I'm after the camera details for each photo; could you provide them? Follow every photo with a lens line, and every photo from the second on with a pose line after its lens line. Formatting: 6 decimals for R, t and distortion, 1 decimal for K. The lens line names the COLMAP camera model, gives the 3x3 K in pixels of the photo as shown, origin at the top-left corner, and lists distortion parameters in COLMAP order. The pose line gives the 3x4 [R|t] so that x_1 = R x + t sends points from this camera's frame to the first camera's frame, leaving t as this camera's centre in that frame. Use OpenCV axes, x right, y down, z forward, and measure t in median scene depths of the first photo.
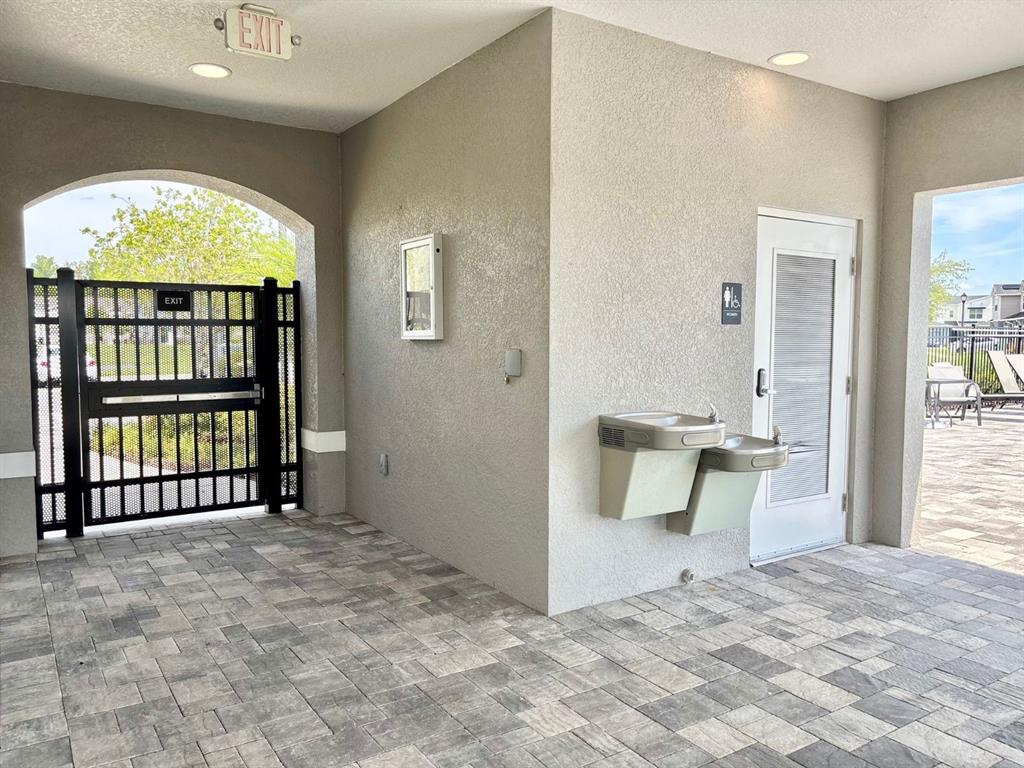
lens RADIAL K [[788.7, 0, 512.0], [0, 788.7, 385.9], [0, 0, 1]] dist [-0.002932, -0.001786]
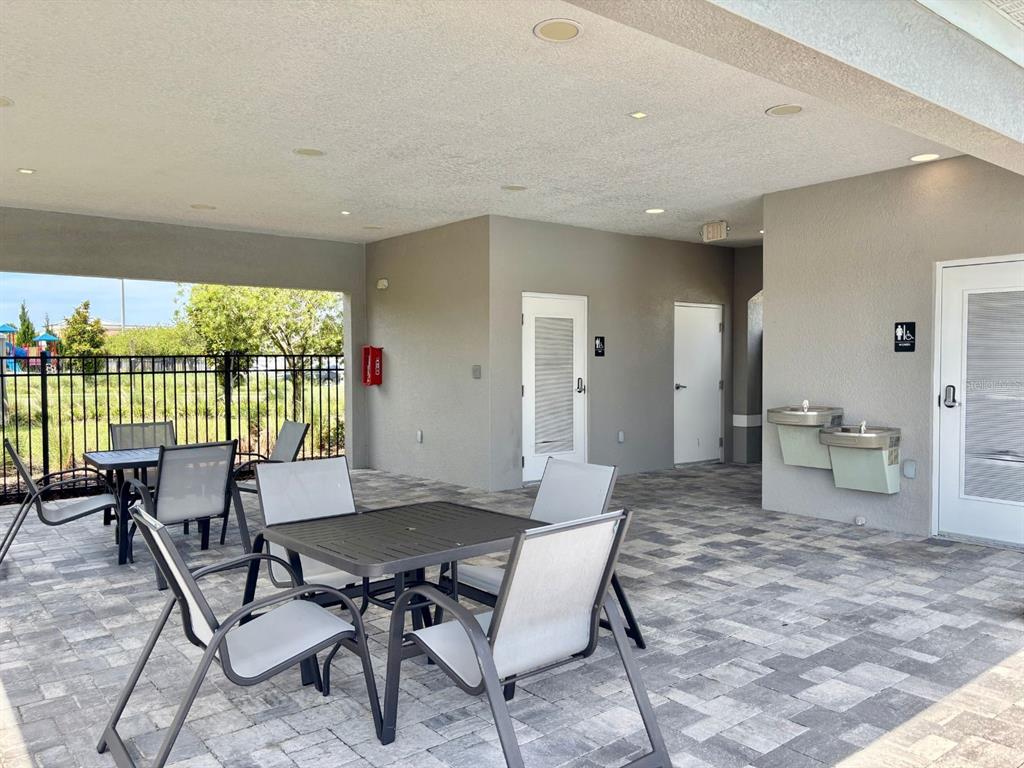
lens RADIAL K [[788.7, 0, 511.6], [0, 788.7, 384.9], [0, 0, 1]] dist [-0.002932, -0.001786]
pose [[0.108902, 0.029968, -0.993601, 1.601690], [-0.062805, 0.997756, 0.023210, -0.008112], [0.992066, 0.059875, 0.110540, 0.158199]]
